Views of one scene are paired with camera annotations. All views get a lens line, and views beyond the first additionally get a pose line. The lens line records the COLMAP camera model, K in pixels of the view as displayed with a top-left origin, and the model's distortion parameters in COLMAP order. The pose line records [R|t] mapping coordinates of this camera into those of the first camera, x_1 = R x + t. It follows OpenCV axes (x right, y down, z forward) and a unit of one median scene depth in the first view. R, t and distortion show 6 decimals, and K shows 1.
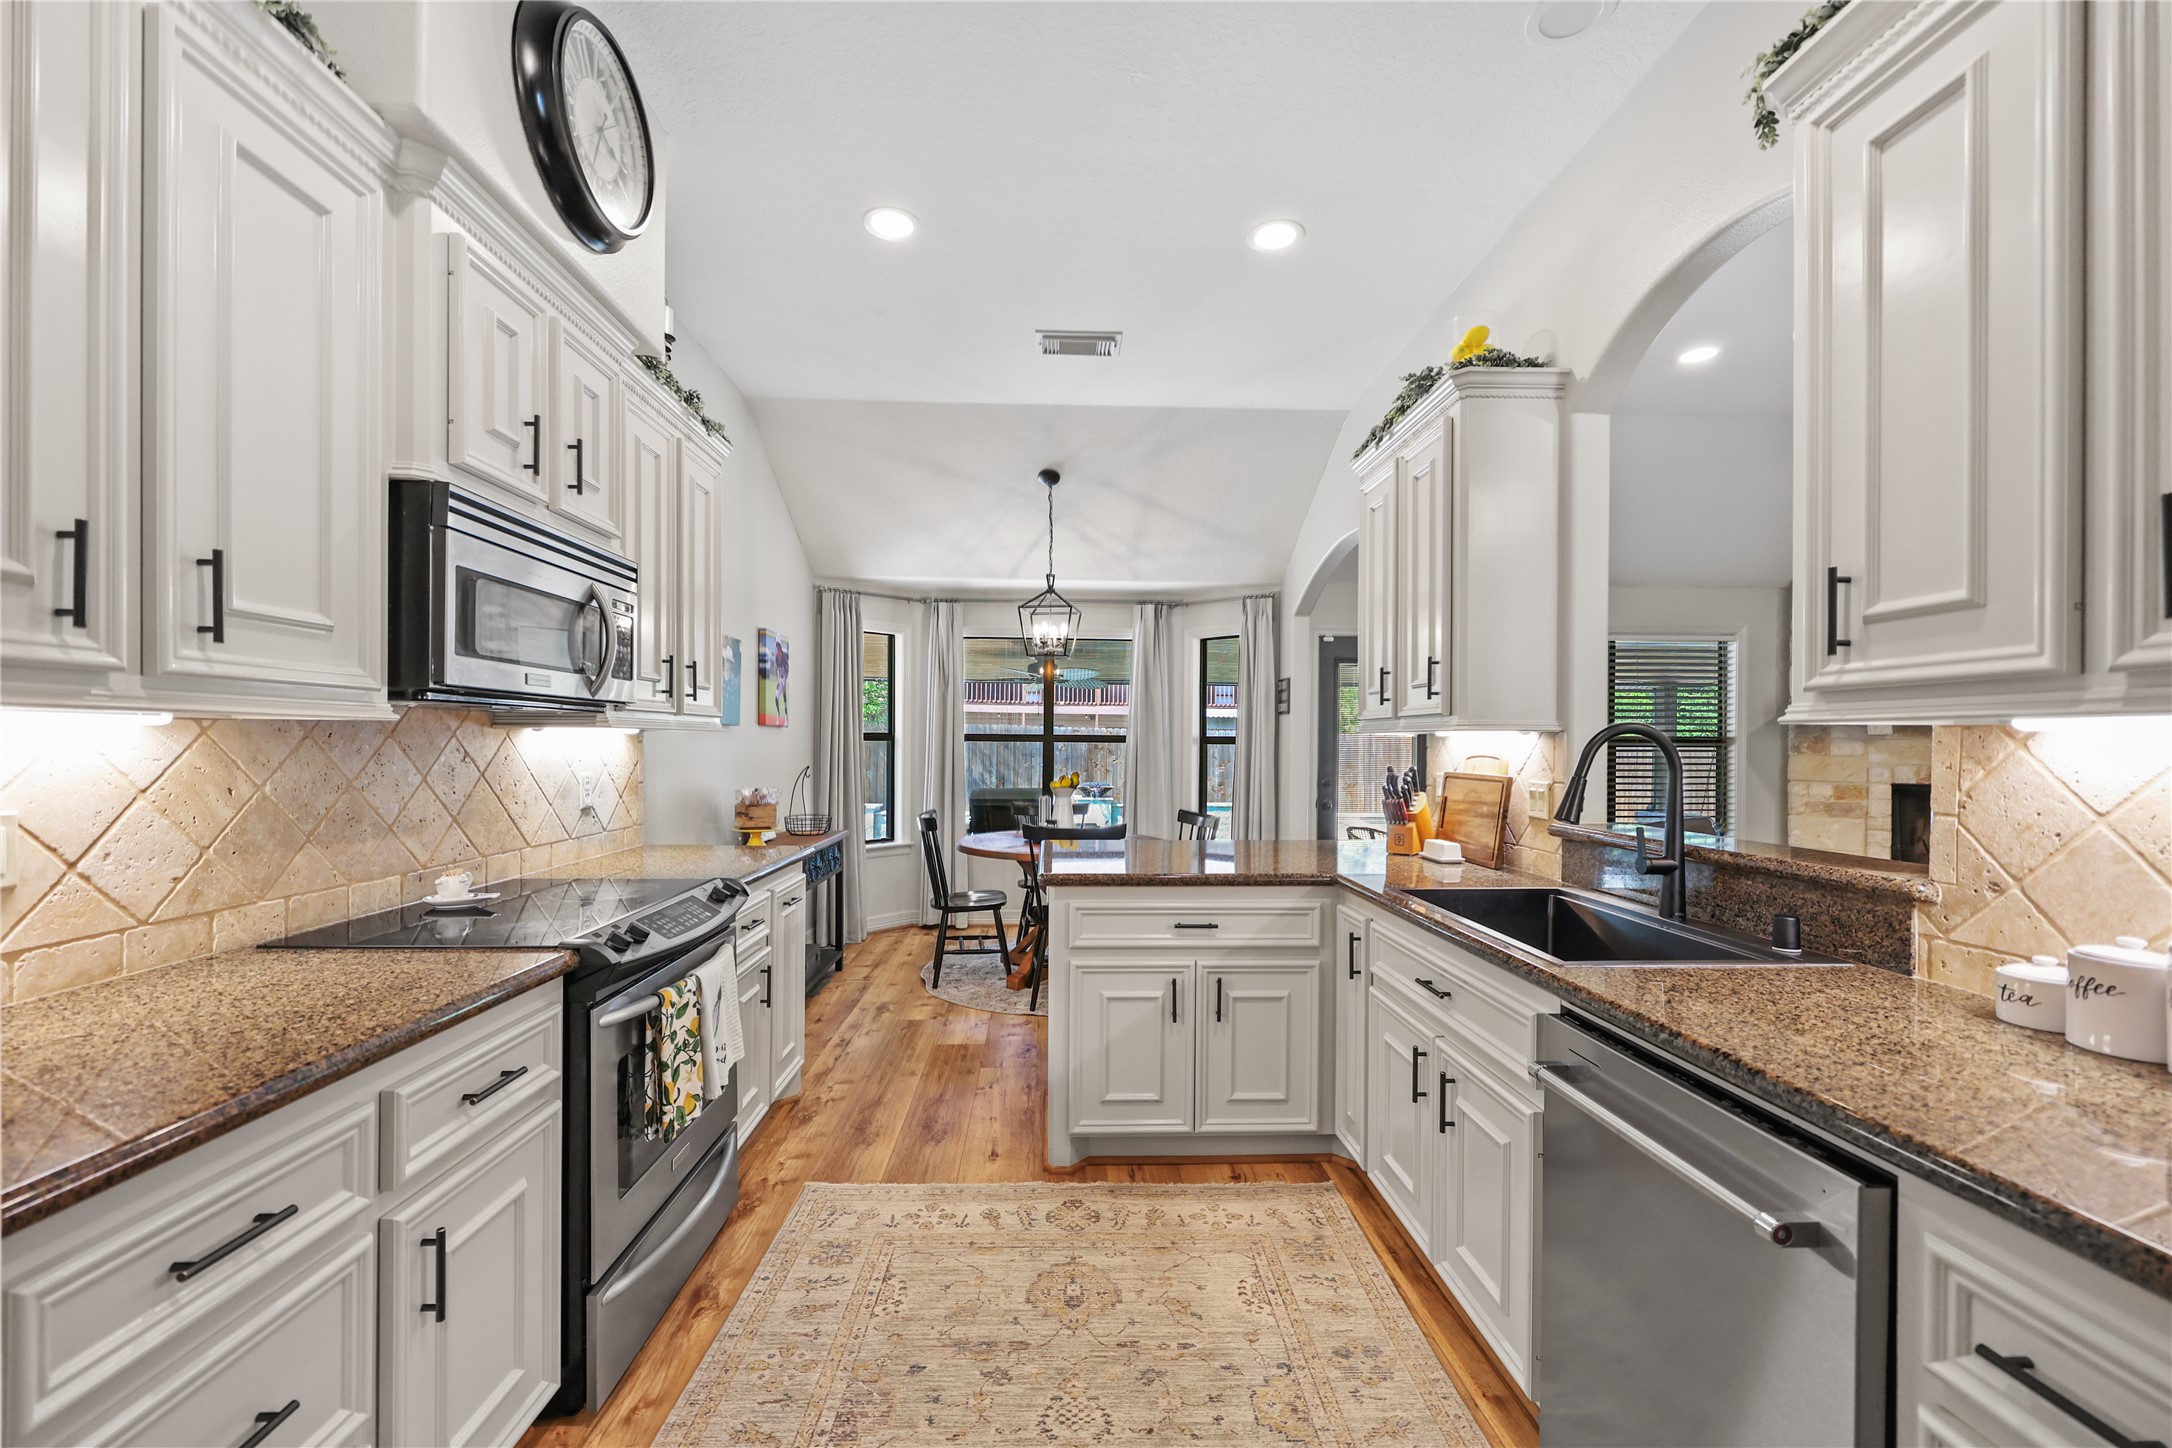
lens RADIAL K [[870.1, 0, 1077.4], [0, 870.1, 736.2], [0, 0, 1]] dist [-0.001782, 0.000590]
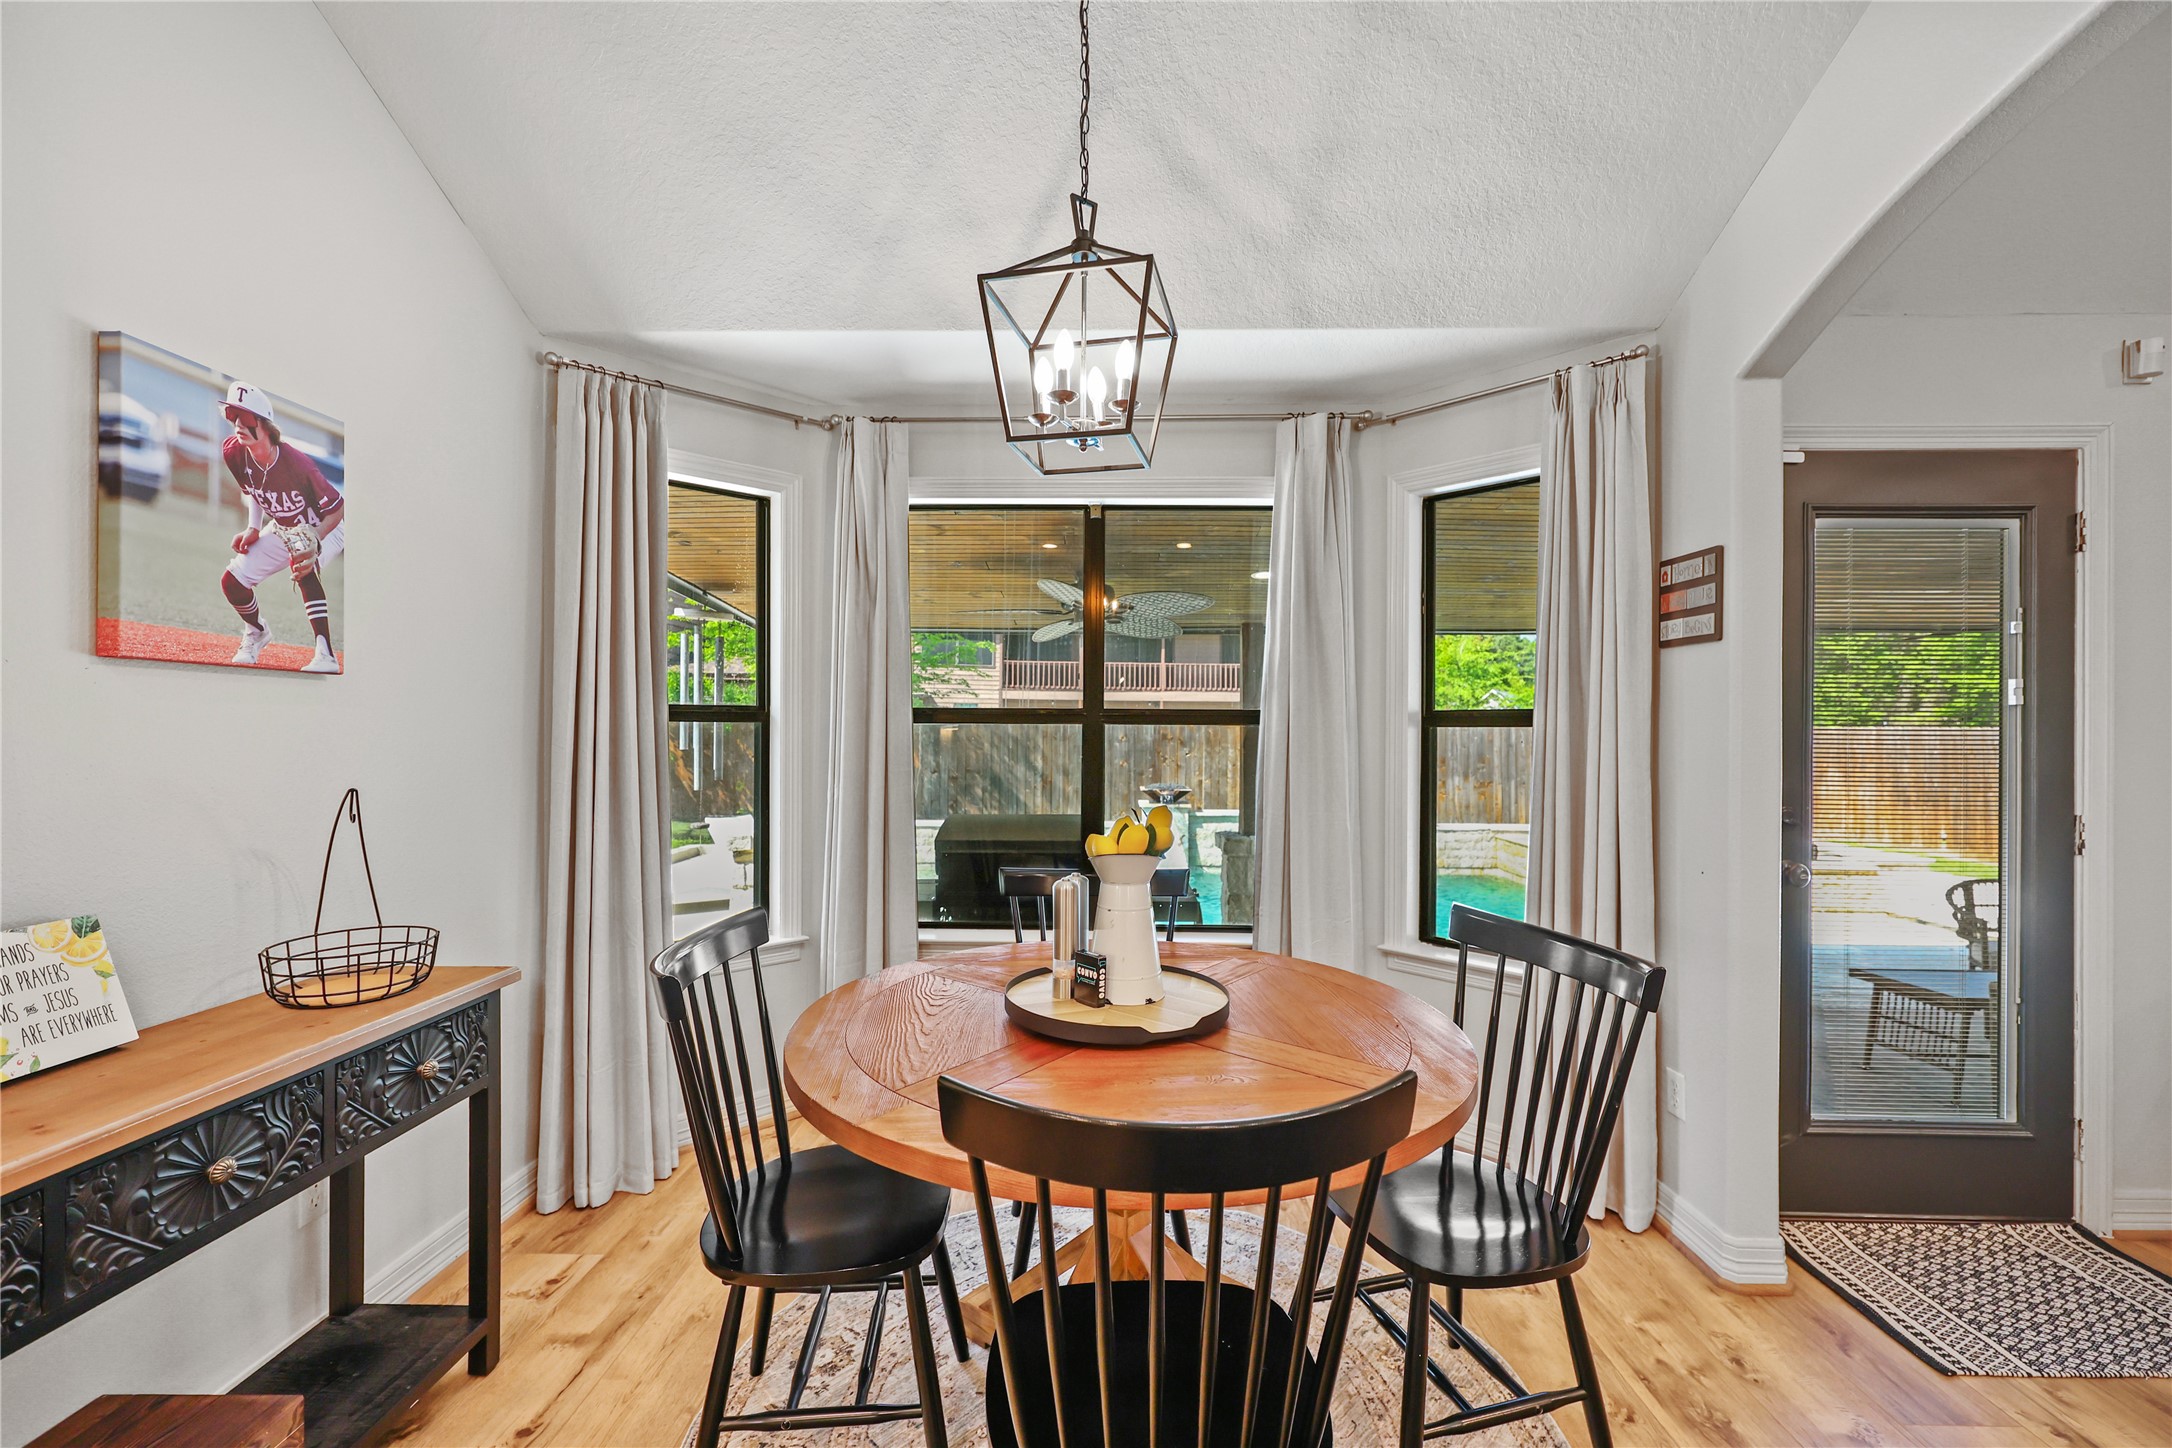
lens RADIAL K [[870.1, 0, 1073.3], [0, 870.1, 731.6], [0, 0, 1]] dist [-0.001782, 0.000590]
pose [[0.997343, -0.003468, -0.072761, -0.009629], [0.003774, 0.999985, 0.004069, 0.009628], [0.072745, -0.004333, 0.997341, 0.541334]]
